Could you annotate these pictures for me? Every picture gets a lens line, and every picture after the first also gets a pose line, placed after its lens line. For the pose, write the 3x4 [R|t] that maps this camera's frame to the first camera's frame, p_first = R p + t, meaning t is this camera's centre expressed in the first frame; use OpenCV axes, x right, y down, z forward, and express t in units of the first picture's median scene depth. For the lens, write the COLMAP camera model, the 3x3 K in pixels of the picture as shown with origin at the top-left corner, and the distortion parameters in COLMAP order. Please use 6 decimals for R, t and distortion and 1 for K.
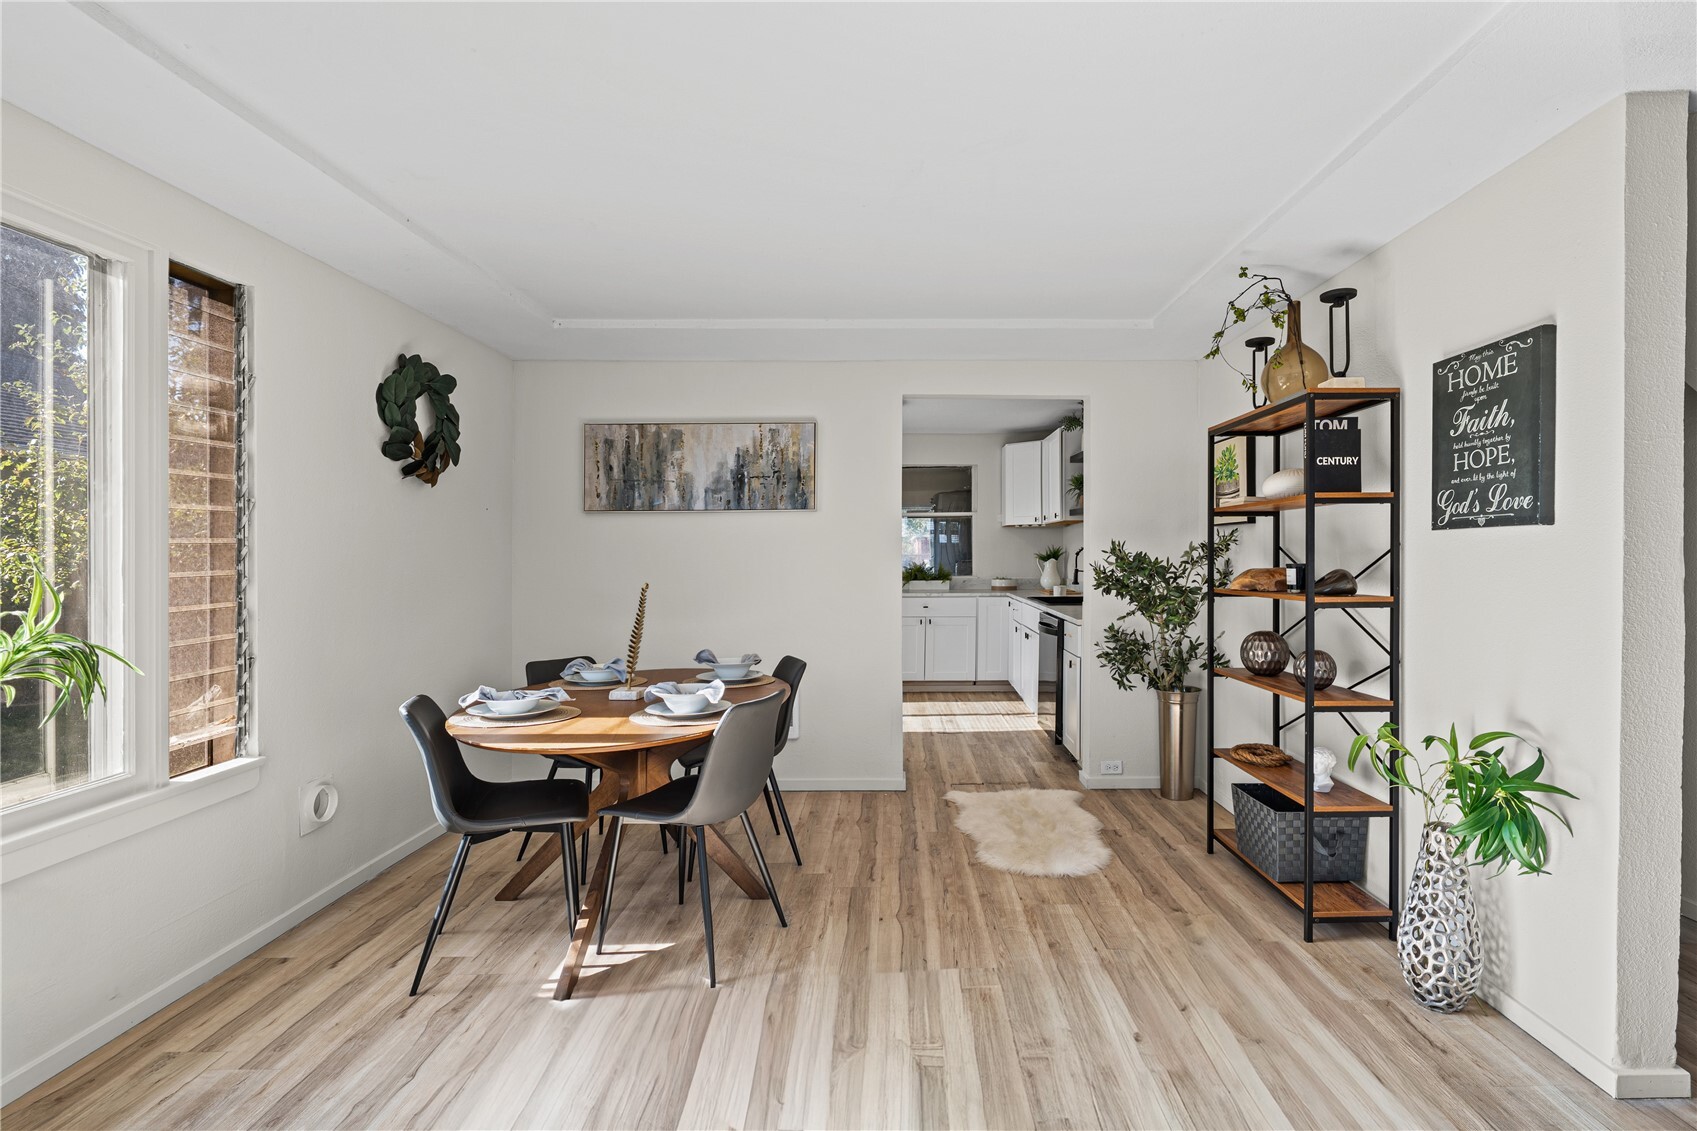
lens RADIAL K [[756.5, 0, 850.2], [0, 756.5, 546.2], [0, 0, 1]] dist [-0.000872, 0.000067]
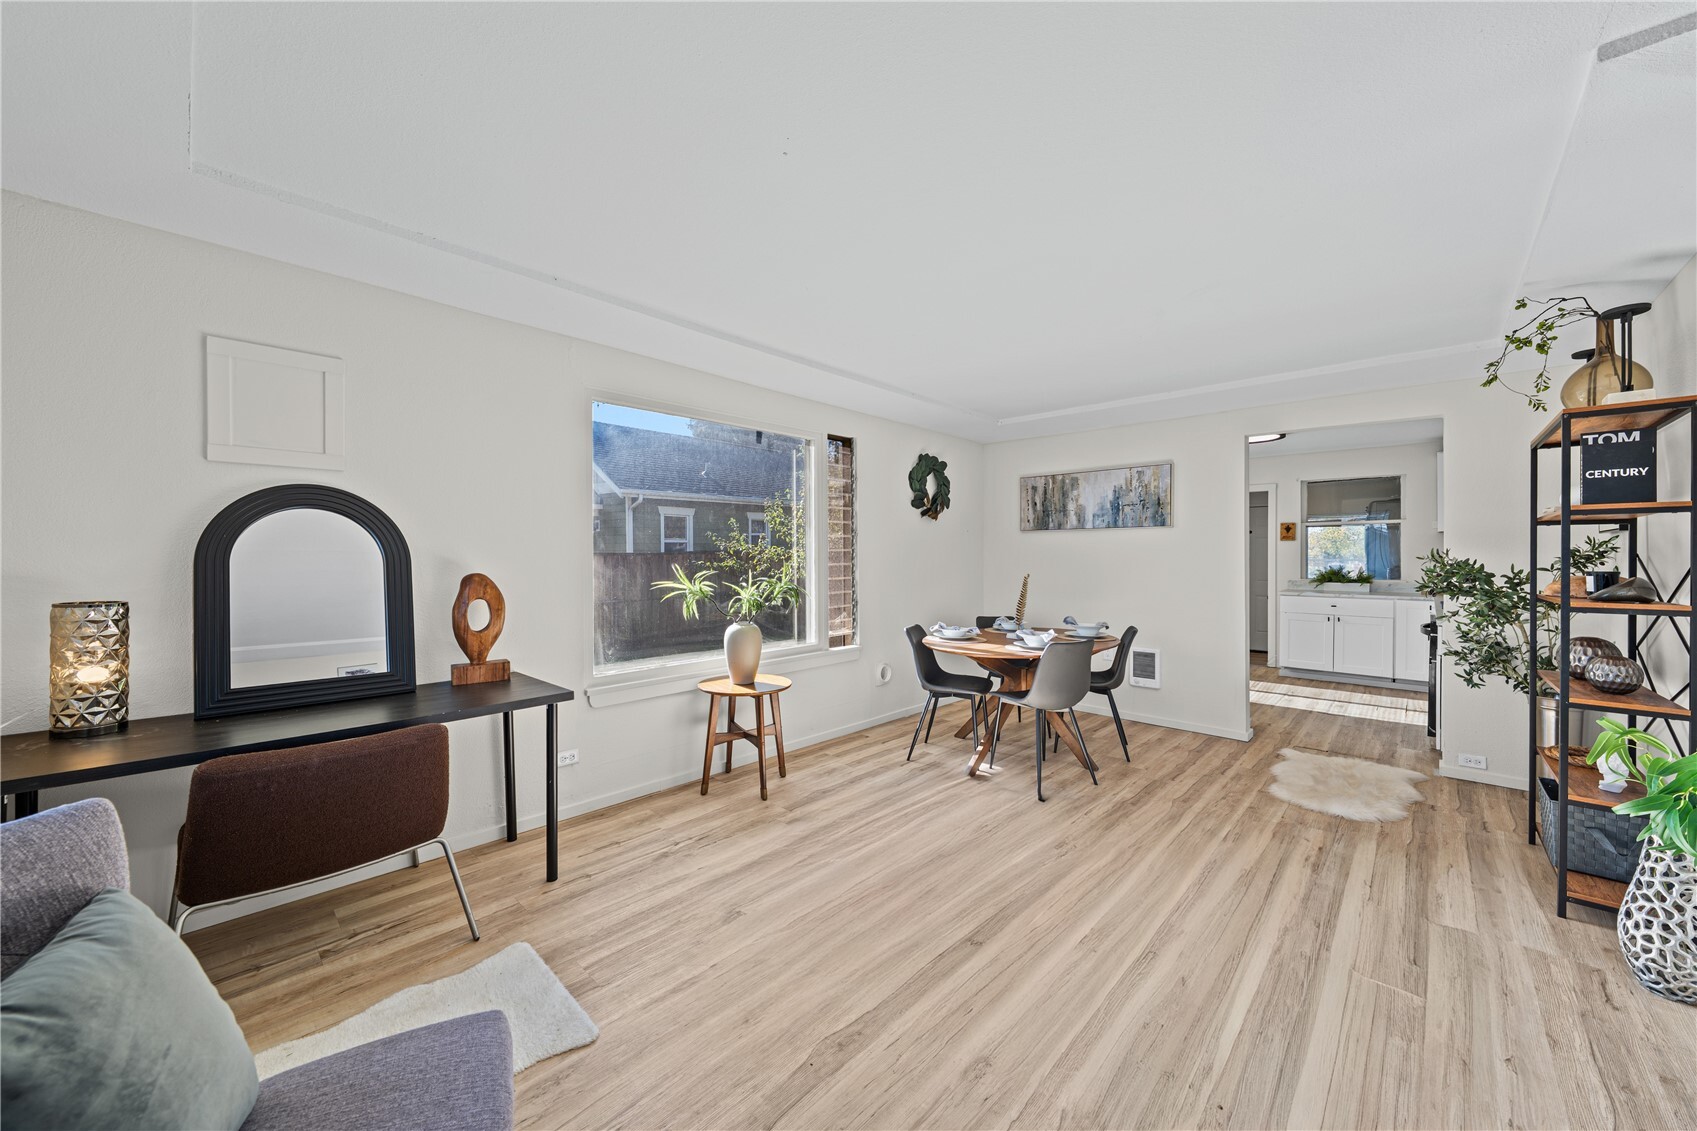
lens RADIAL K [[608.1, 0, 848.5], [0, 608.1, 565.5], [0, 0, 1]] dist [0.000022, -0.000004]
pose [[0.719629, 0.017379, -0.694141, 0.401365], [0.000492, 0.999674, 0.025538, -0.006491], [0.694359, -0.018720, 0.719385, -0.290076]]
